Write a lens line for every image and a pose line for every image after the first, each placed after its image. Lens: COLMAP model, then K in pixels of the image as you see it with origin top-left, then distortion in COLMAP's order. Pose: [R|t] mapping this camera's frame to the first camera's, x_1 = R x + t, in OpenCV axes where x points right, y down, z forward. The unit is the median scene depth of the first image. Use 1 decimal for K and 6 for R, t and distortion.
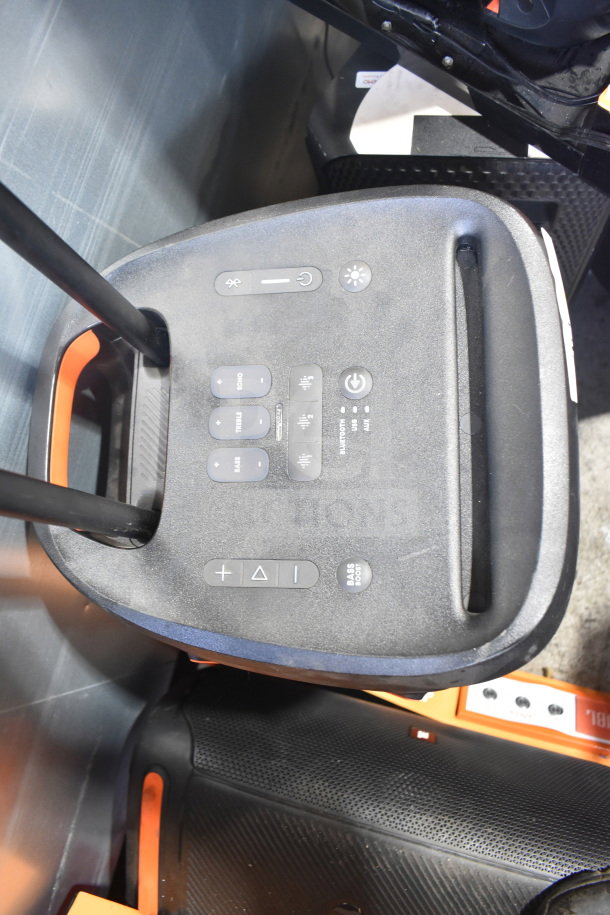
lens RADIAL K [[709.2, 0, 305.0], [0, 709.2, 457.5], [0, 0, 1]] dist [-0.093595, 0.009821]
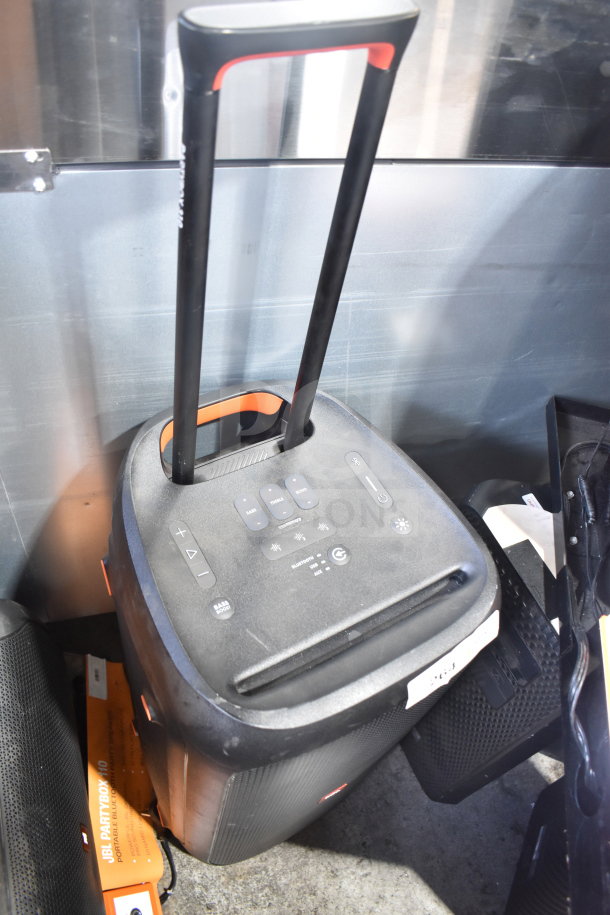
lens RADIAL K [[715.8, 0, 305.0], [0, 715.8, 457.5], [0, 0, 1]] dist [-0.088445, -0.000004]
pose [[0.482937, 0.820154, -0.306789, 0.292759], [-0.870800, 0.412977, -0.266753, 0.239285], [-0.092081, 0.395977, 0.913632, -0.369417]]
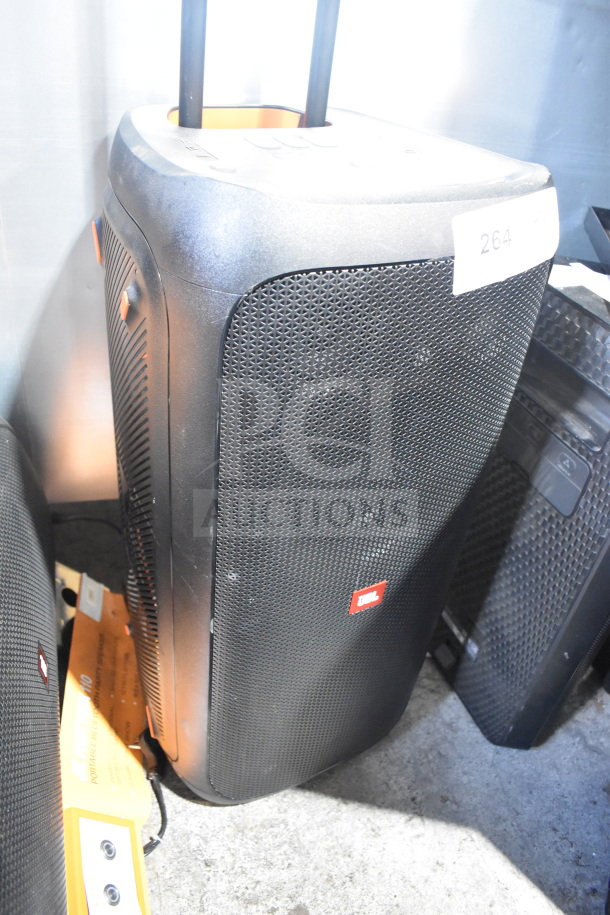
lens RADIAL K [[702.6, 0, 305.0], [0, 702.6, 457.5], [0, 0, 1]] dist [-0.092223, 0.002778]
pose [[0.470225, 0.696090, -0.542538, 0.949979], [-0.881381, 0.338802, -0.329213, 0.509528], [-0.045349, 0.632987, 0.772833, 0.349931]]
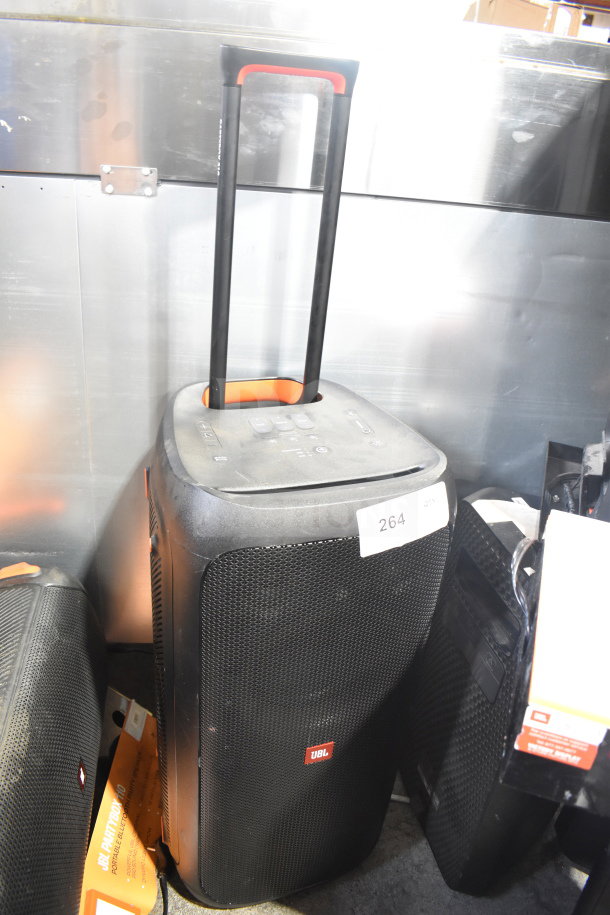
lens RADIAL K [[709.2, 0, 305.0], [0, 709.2, 457.5], [0, 0, 1]] dist [-0.093595, 0.009821]
pose [[0.338154, 0.625915, -0.702767, 1.225967], [-0.941057, 0.231235, -0.246865, 0.354810], [0.007988, 0.744823, 0.667215, -0.187305]]
